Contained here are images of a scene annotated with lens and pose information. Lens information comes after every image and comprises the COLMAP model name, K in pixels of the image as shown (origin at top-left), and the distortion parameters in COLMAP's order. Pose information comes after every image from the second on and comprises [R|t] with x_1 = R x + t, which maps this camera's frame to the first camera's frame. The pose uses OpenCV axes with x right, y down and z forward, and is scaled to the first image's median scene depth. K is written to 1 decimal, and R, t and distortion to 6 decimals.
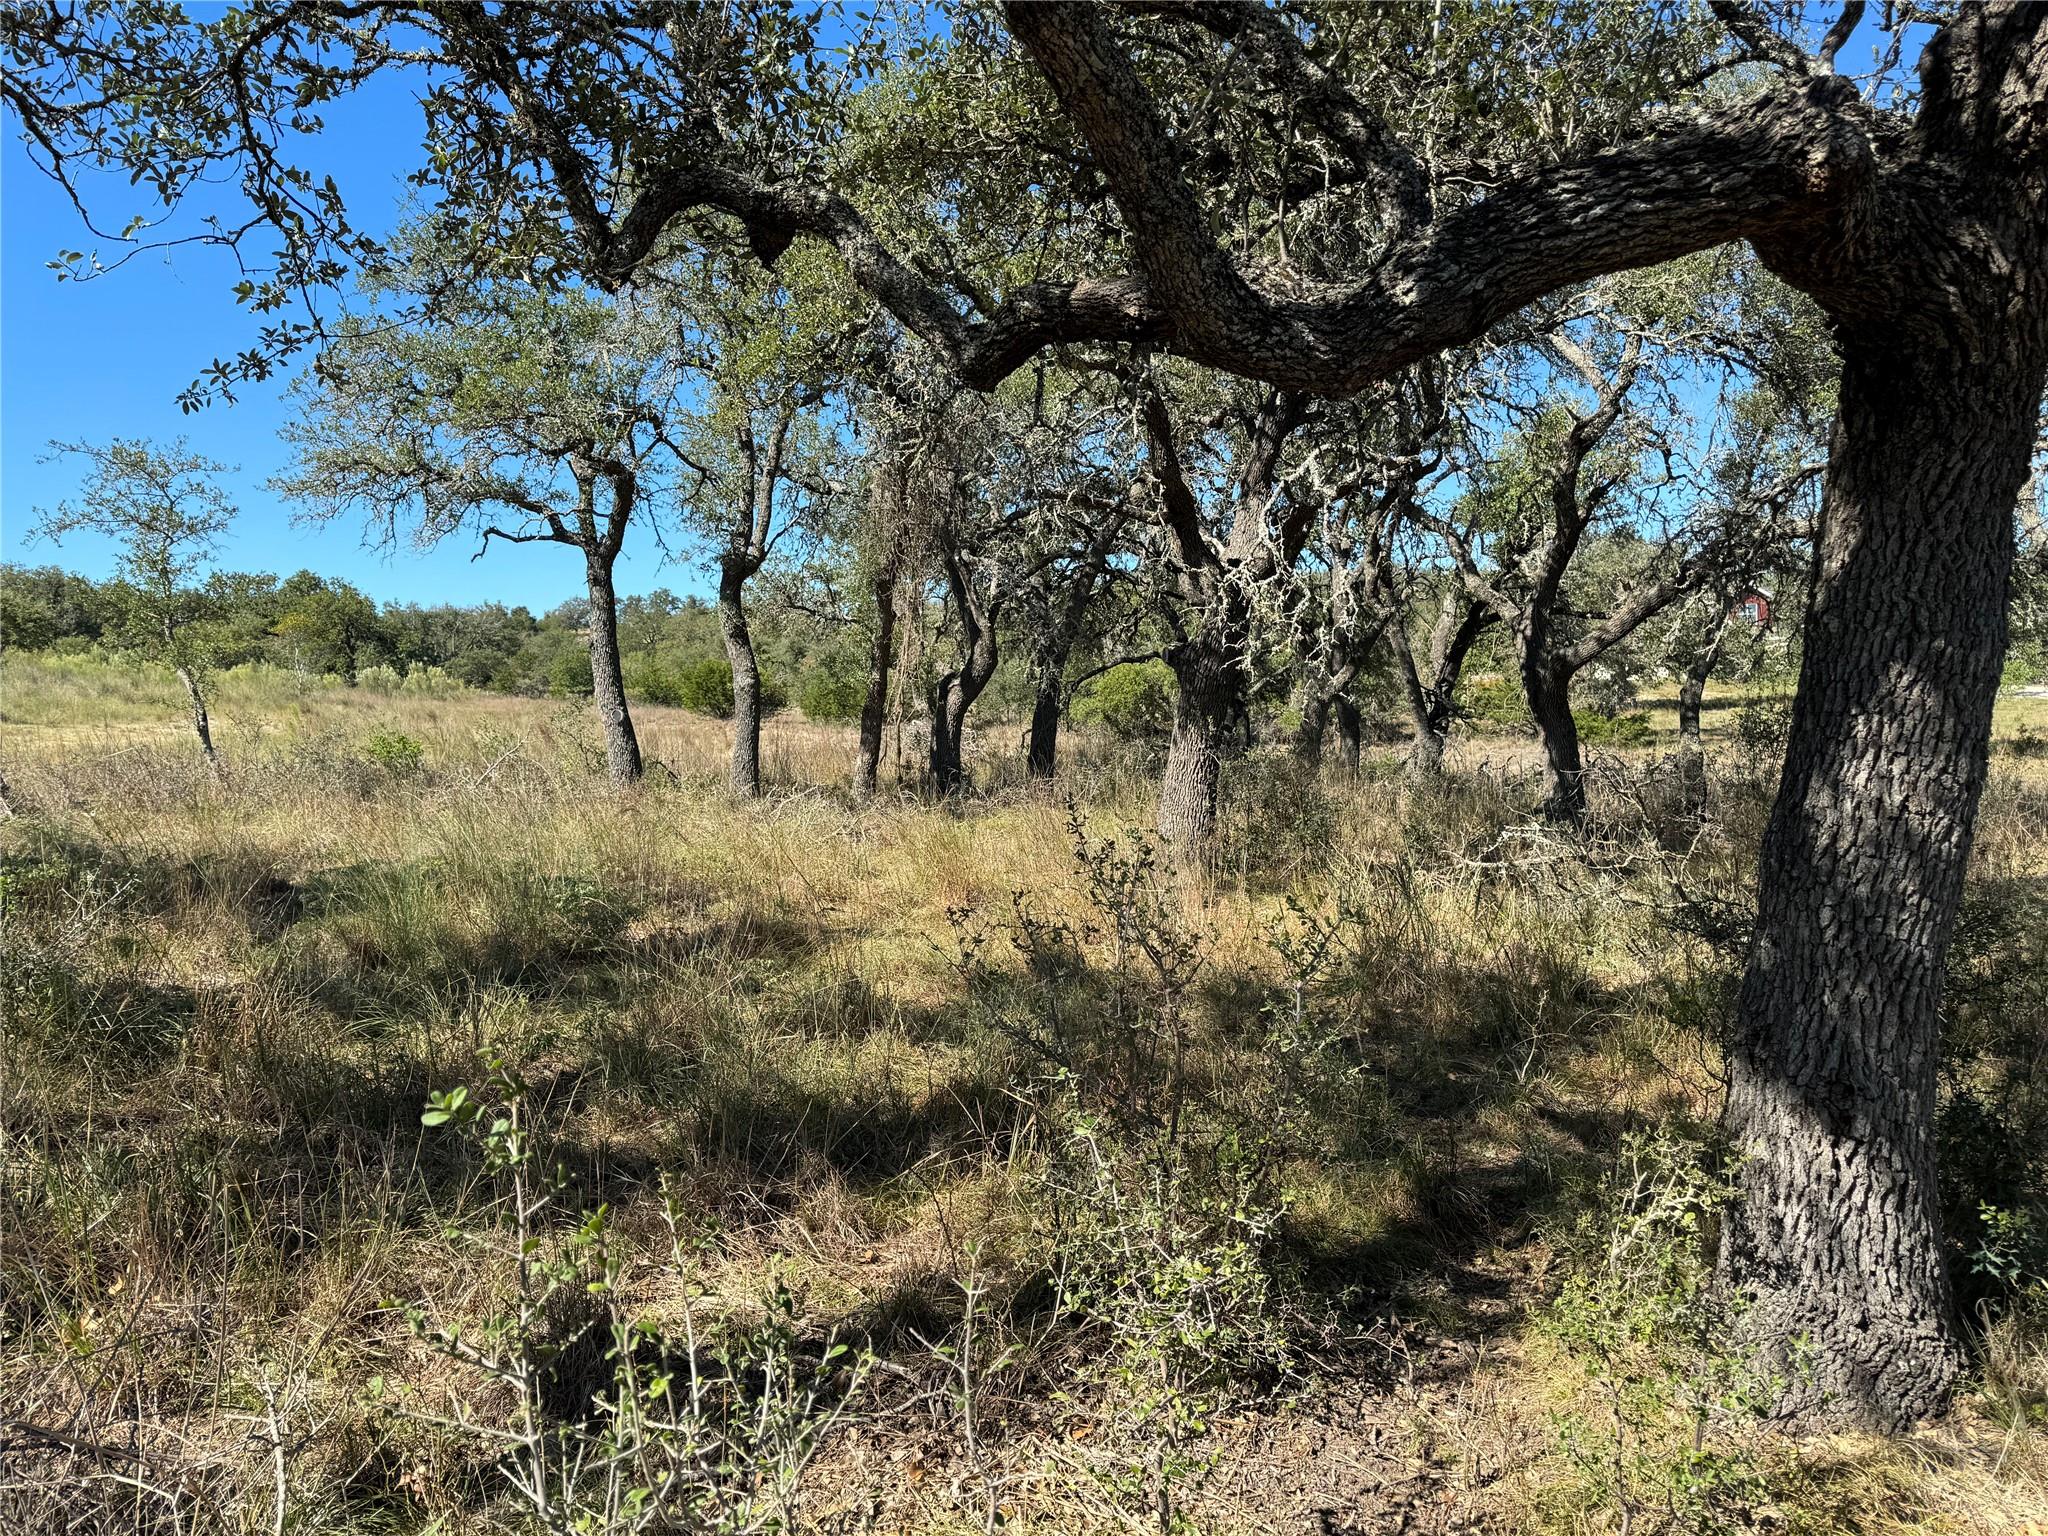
lens RADIAL K [[1436.1, 0, 1024.0], [0, 1436.1, 768.0], [0, 0, 1]] dist [0.249752, -0.366028]
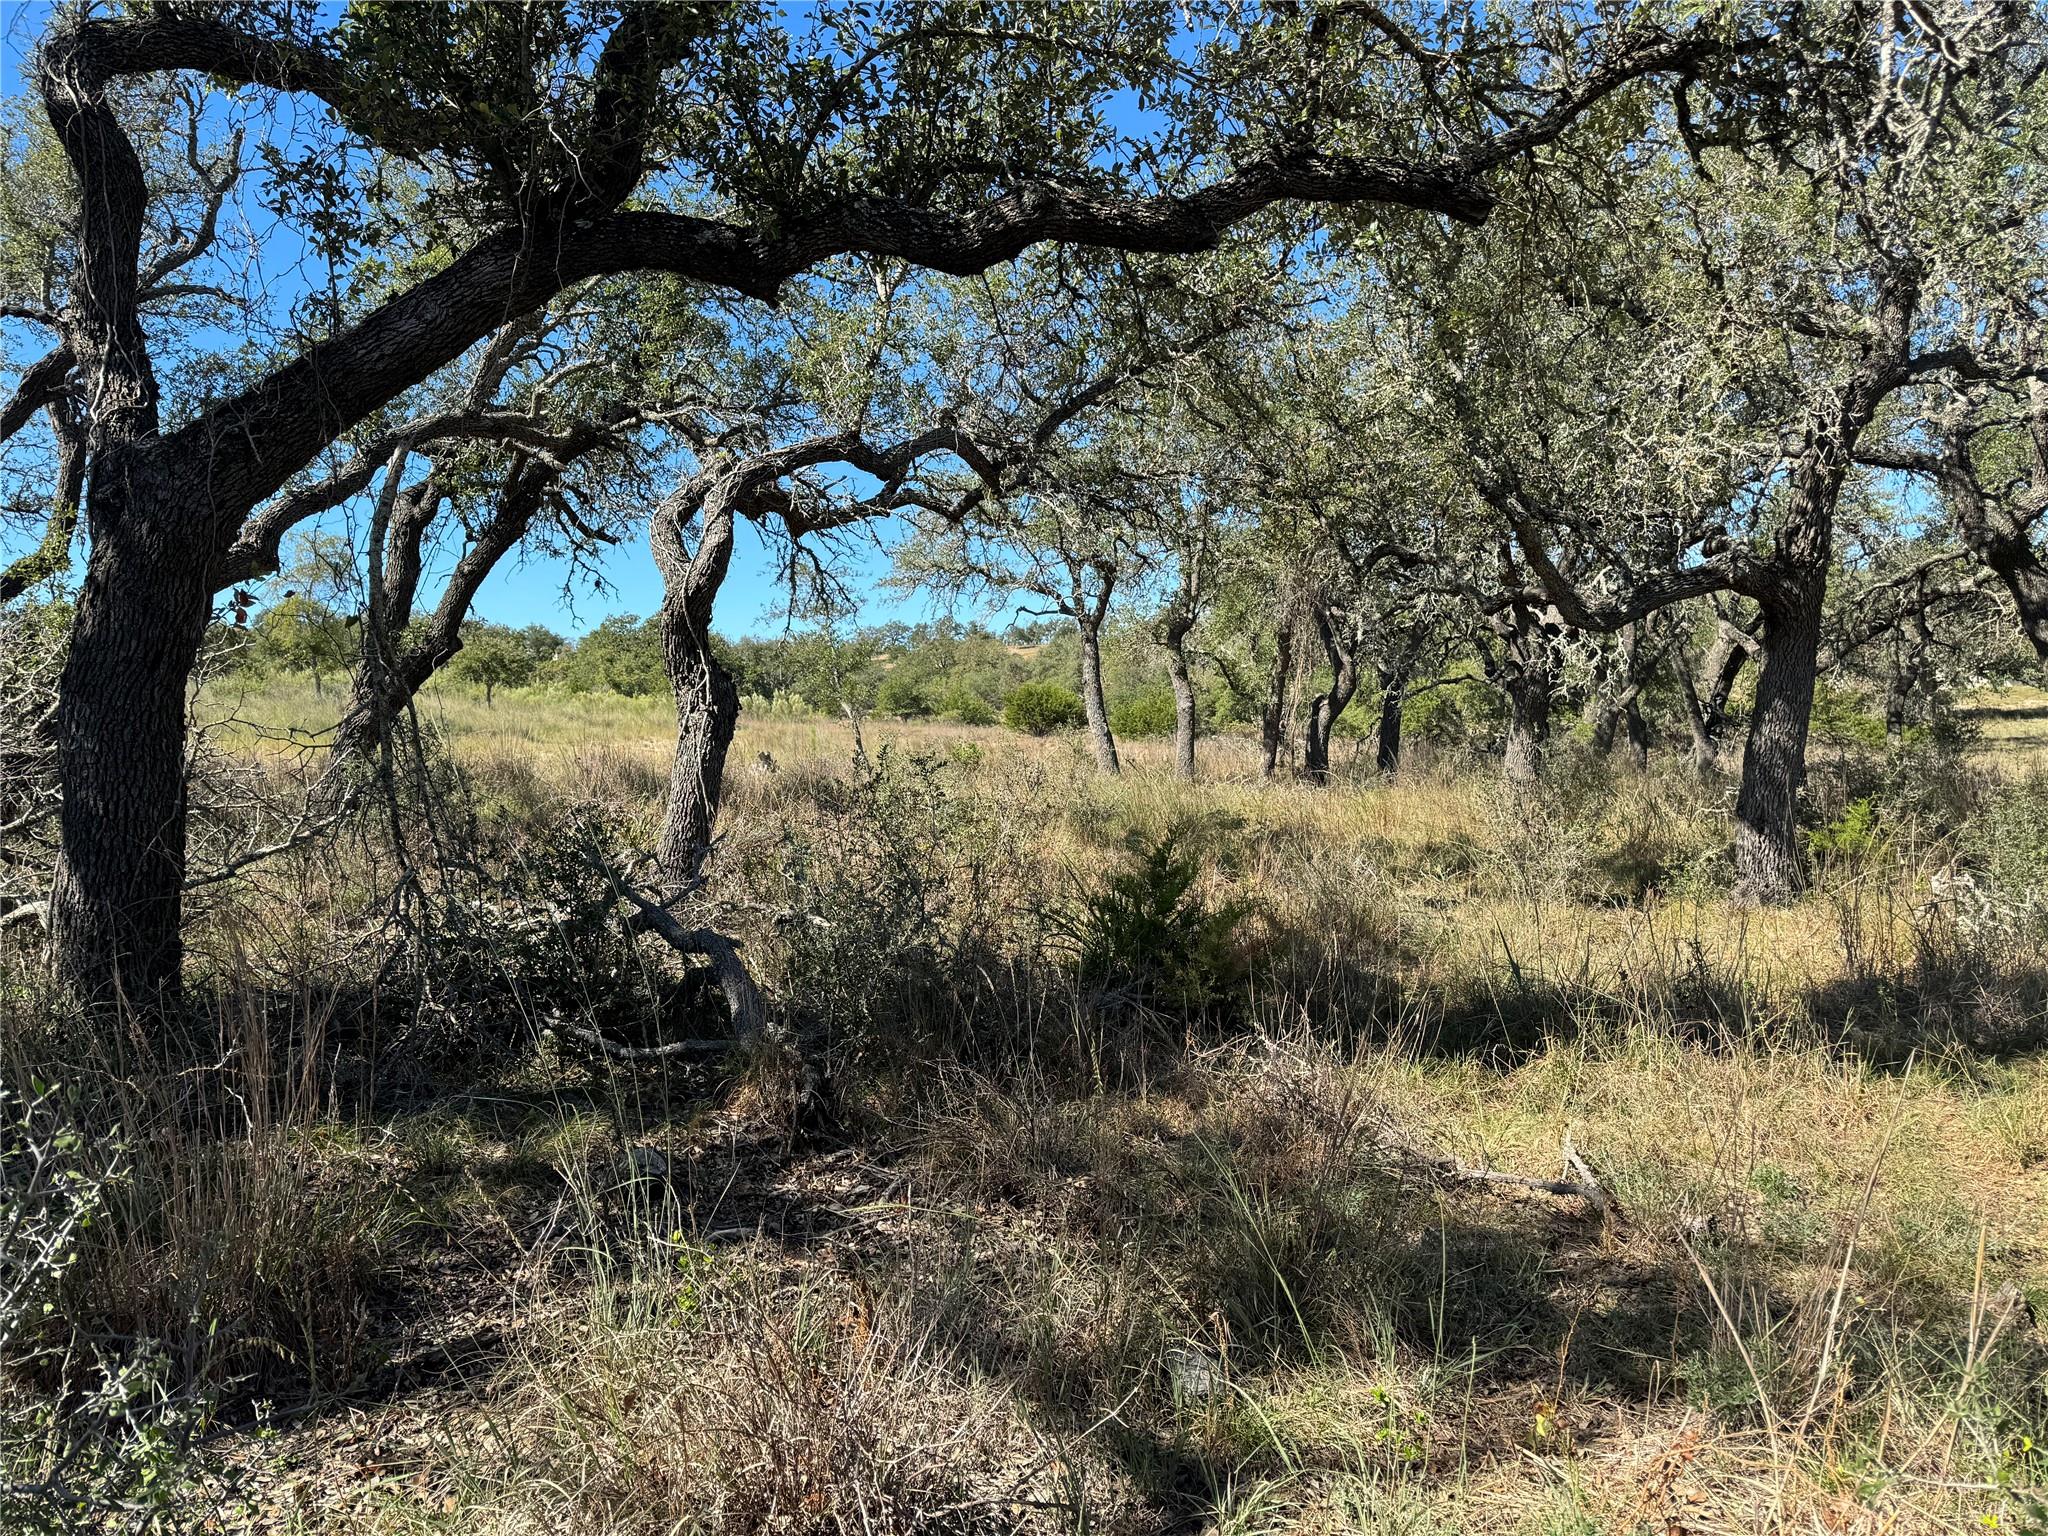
lens RADIAL K [[1442.4, 0, 1018.5], [0, 1442.4, 779.3], [0, 0, 1]] dist [0.127355, -0.162643]
pose [[0.982852, -0.003138, -0.184369, -0.083026], [0.002241, 0.999985, -0.005076, 0.020791], [0.184382, 0.004576, 0.982844, -0.427881]]
